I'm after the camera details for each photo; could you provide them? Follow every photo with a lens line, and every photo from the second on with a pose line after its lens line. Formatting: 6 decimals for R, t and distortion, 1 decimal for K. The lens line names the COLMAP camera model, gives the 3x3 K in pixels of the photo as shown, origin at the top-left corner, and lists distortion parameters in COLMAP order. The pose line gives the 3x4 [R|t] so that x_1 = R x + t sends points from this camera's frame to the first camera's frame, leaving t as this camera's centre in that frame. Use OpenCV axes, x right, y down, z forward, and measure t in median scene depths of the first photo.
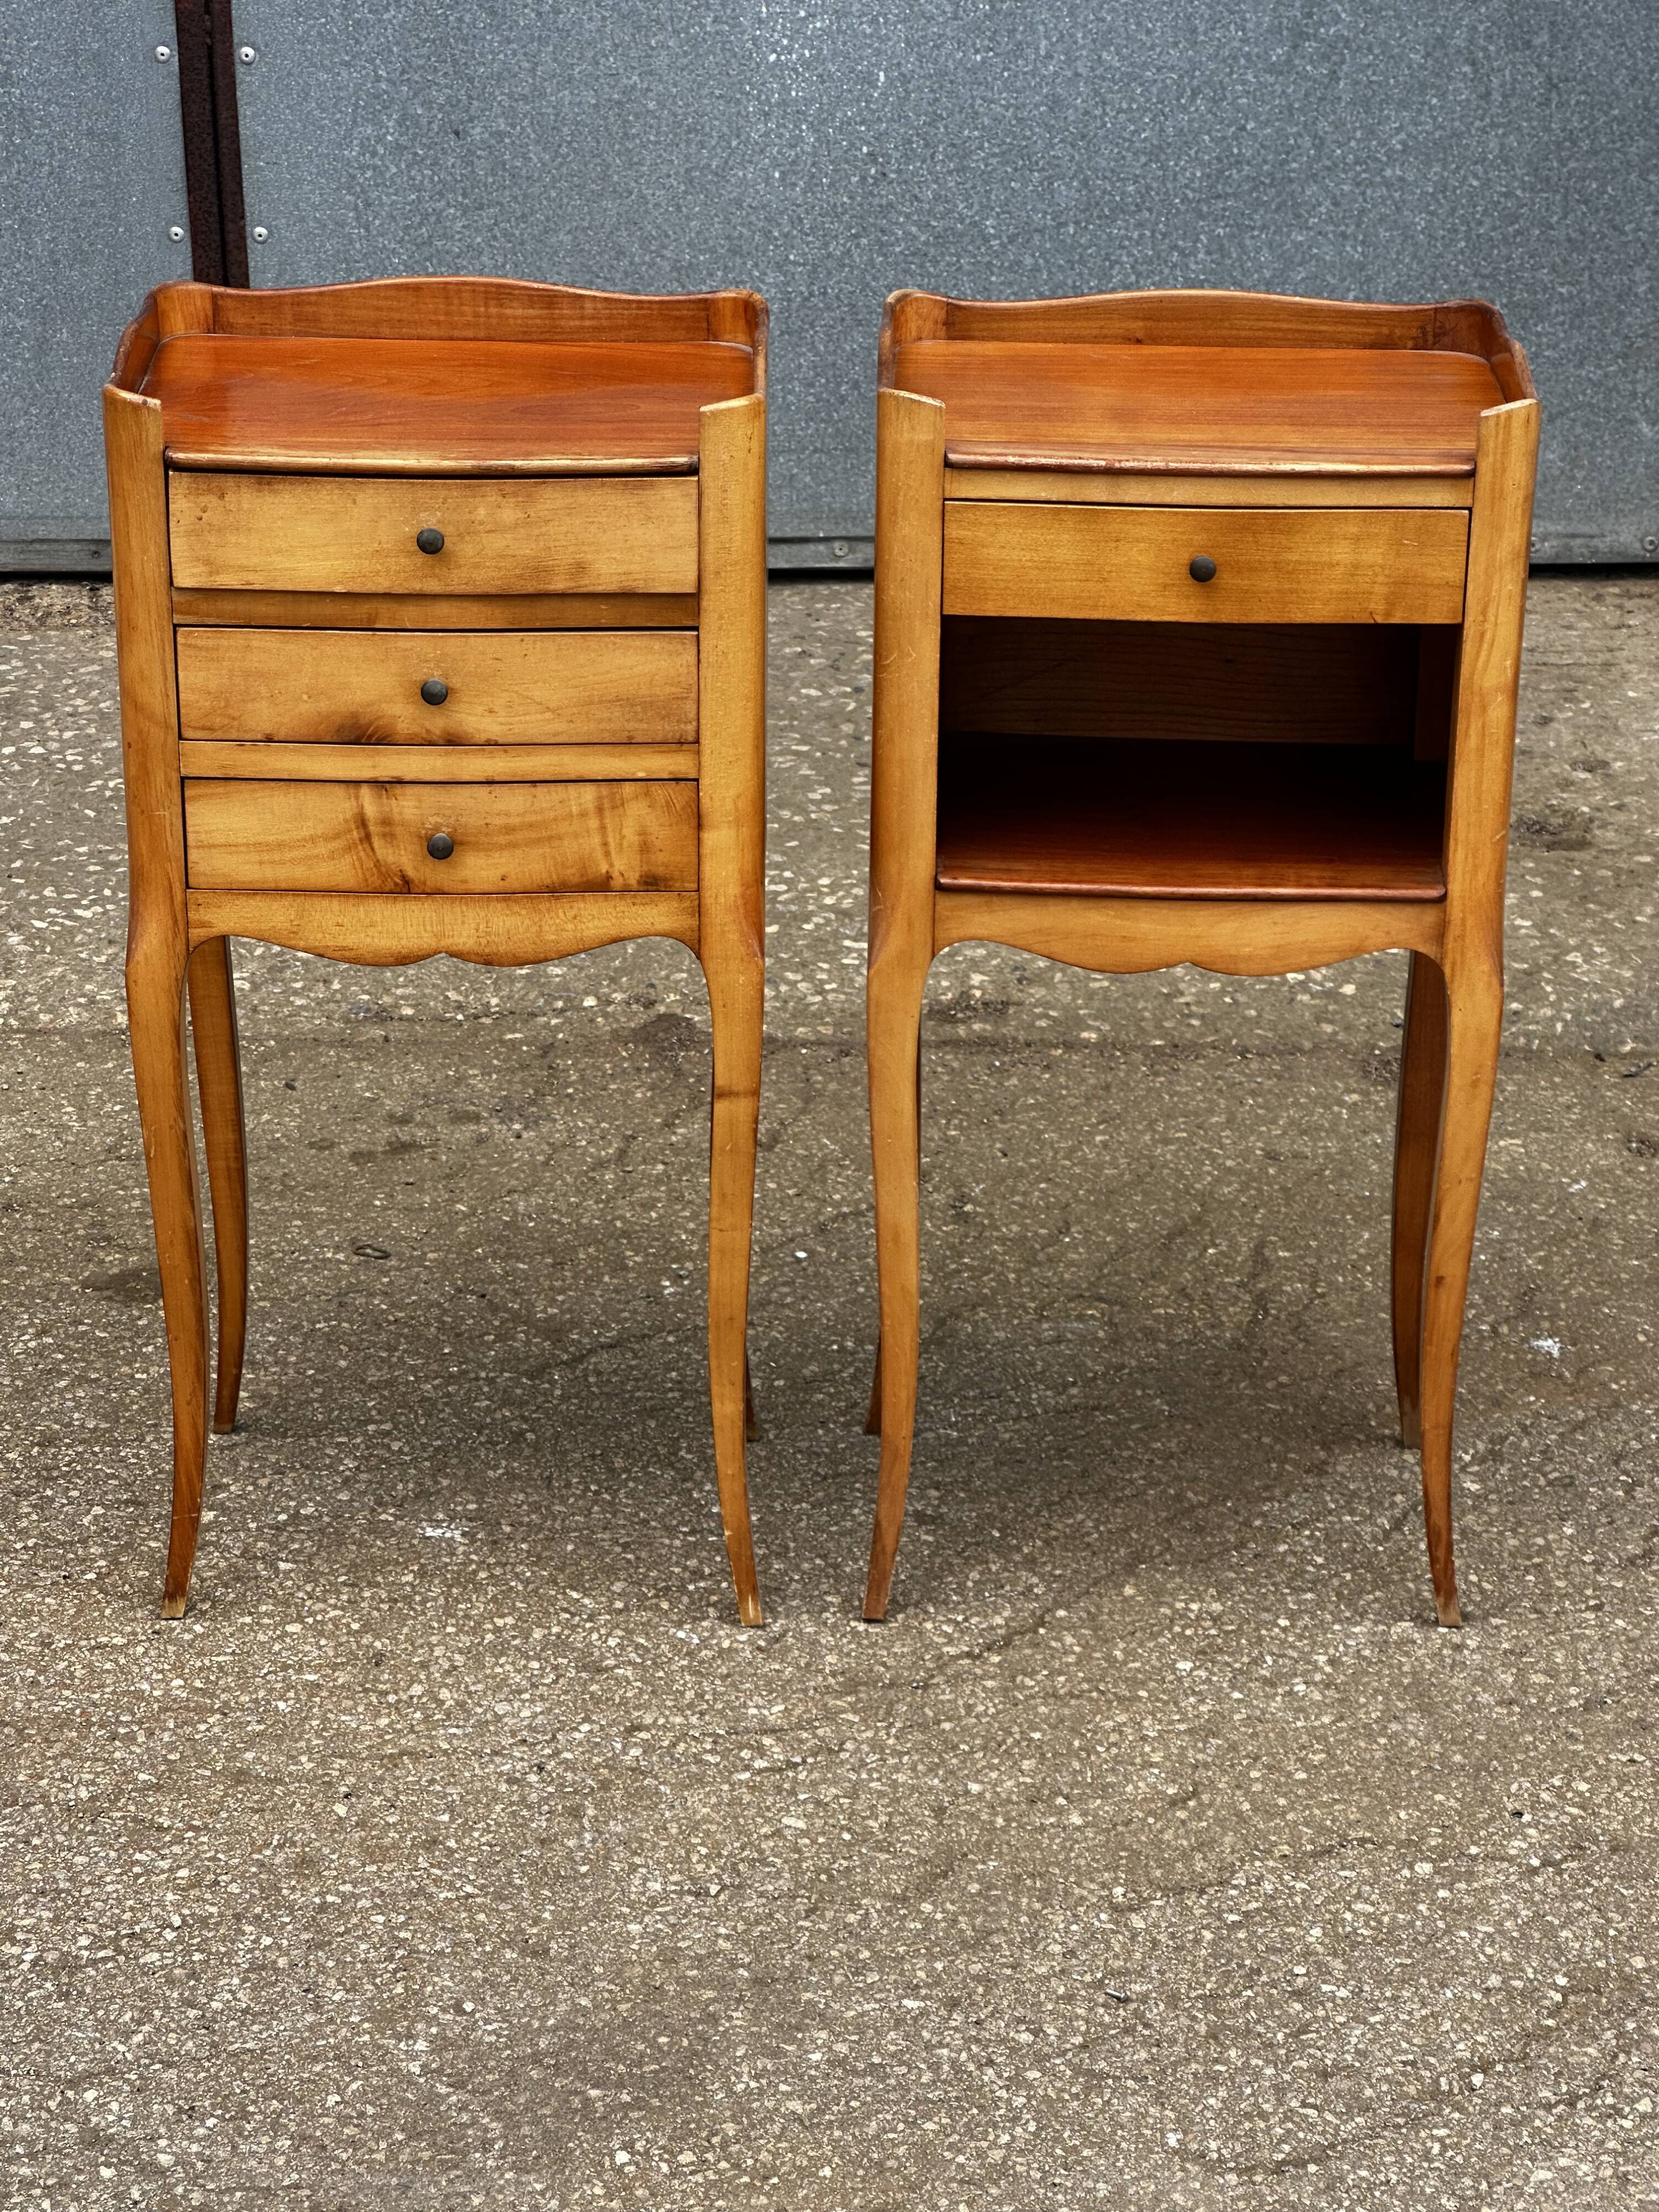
lens RADIAL K [[4969.1, 0, 841.0], [0, 4969.1, 1101.9], [0, 0, 1]] dist [-0.428997, 11.458243]
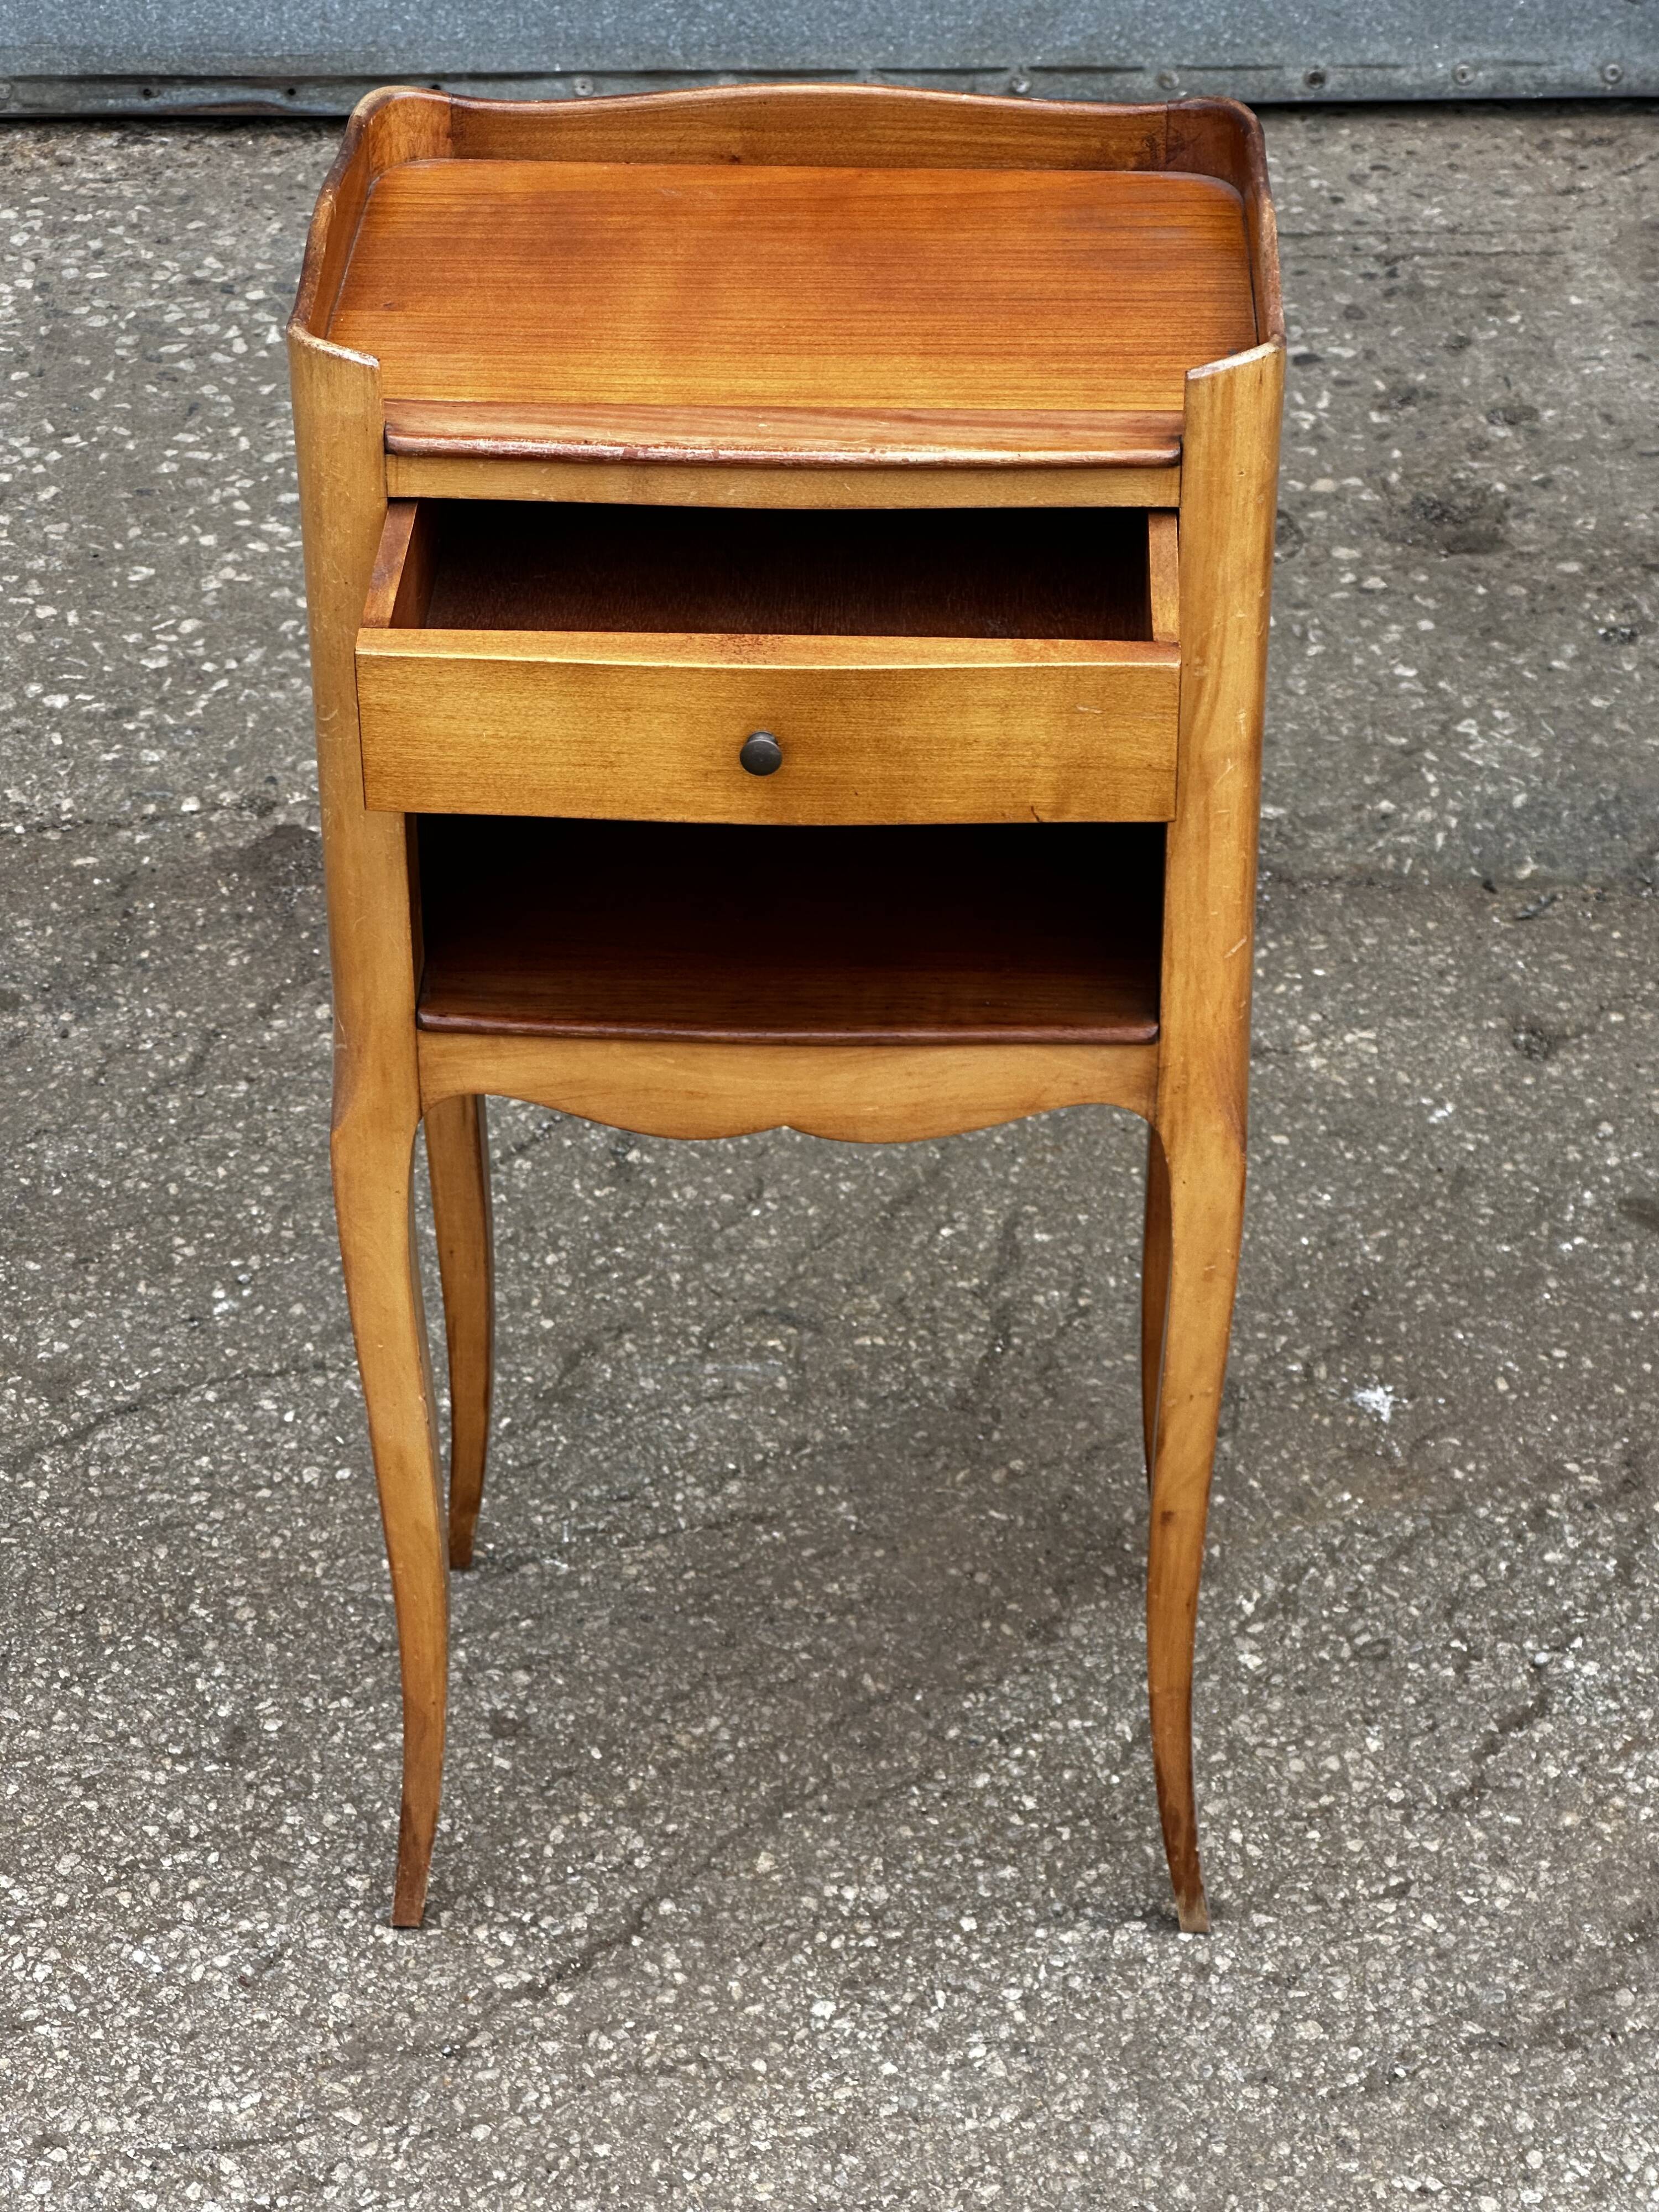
lens RADIAL K [[4944.4, 0, 835.5], [0, 4944.4, 1082.9], [0, 0, 1]] dist [-0.031305, 3.580593]
pose [[0.999798, -0.004718, -0.019556, 0.083182], [0.008083, 0.984398, 0.175771, -0.143466], [0.018422, -0.175893, 0.984237, 0.295346]]
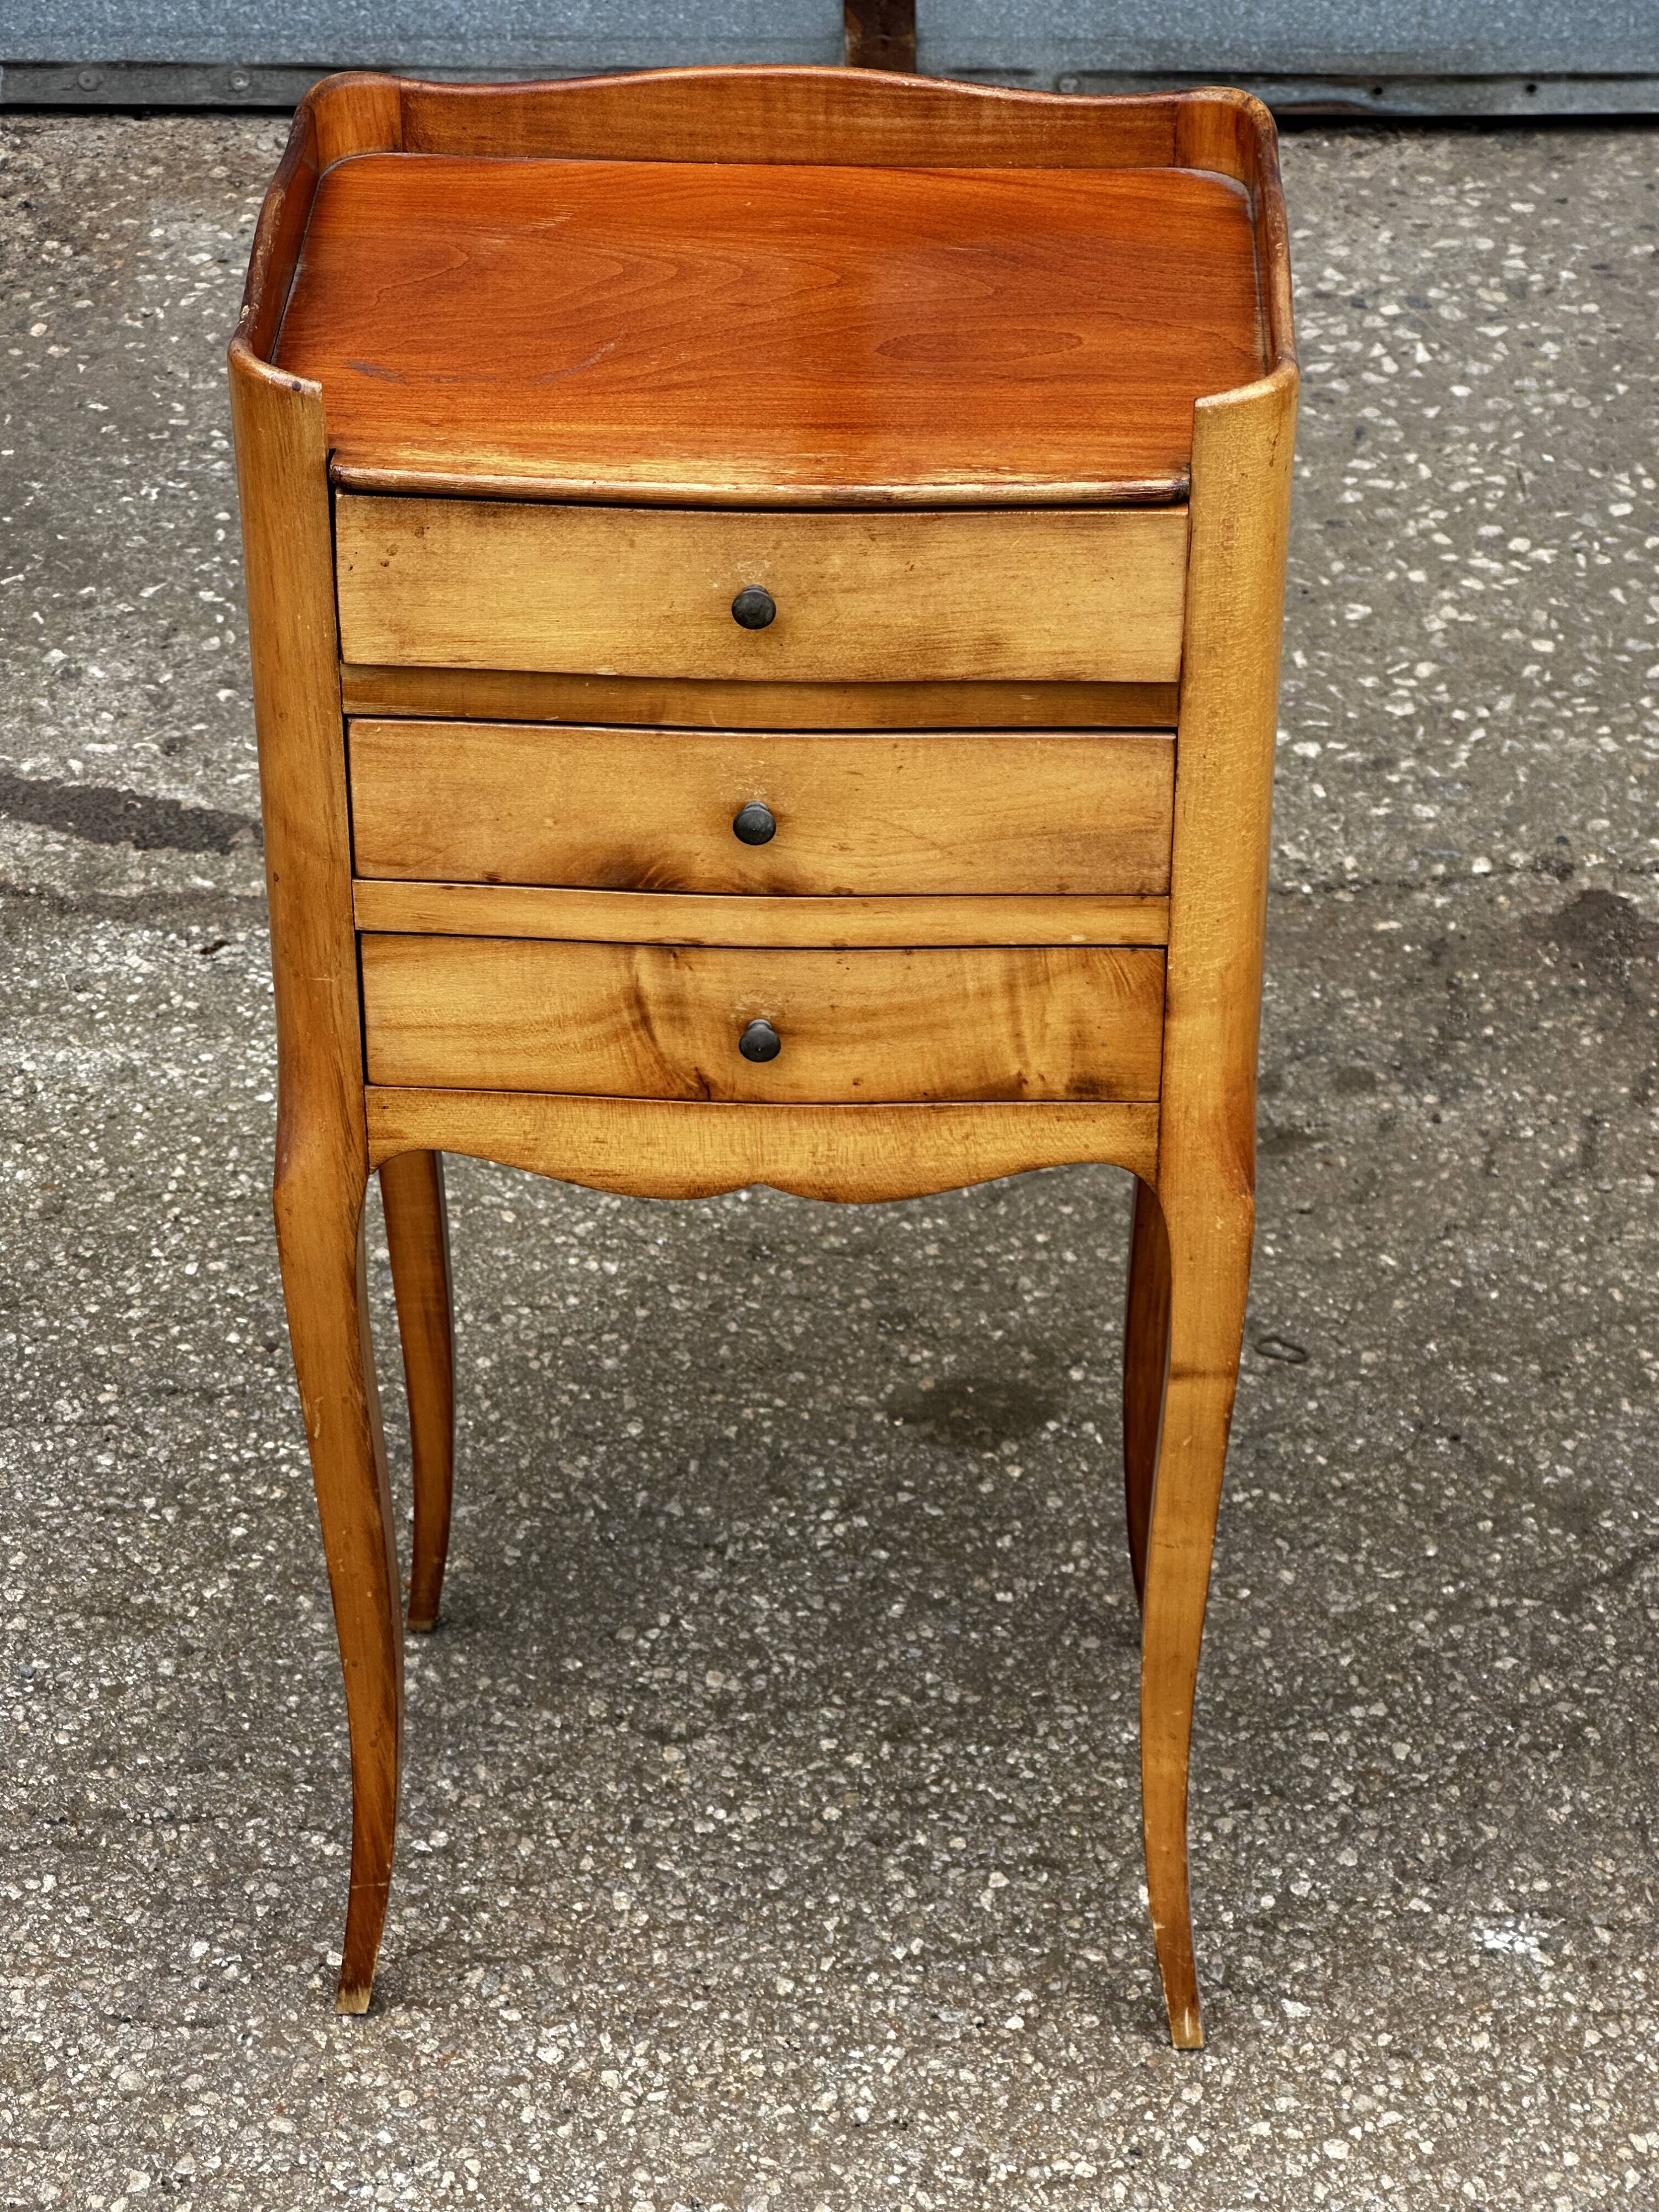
lens RADIAL K [[4924.4, 0, 837.3], [0, 4924.4, 1075.8], [0, 0, 1]] dist [0.110027, 1.392364]
pose [[0.999403, 0.017039, -0.030044, -0.156802], [-0.011075, 0.982007, 0.188520, -0.160514], [0.032716, -0.188075, 0.981610, 0.351328]]
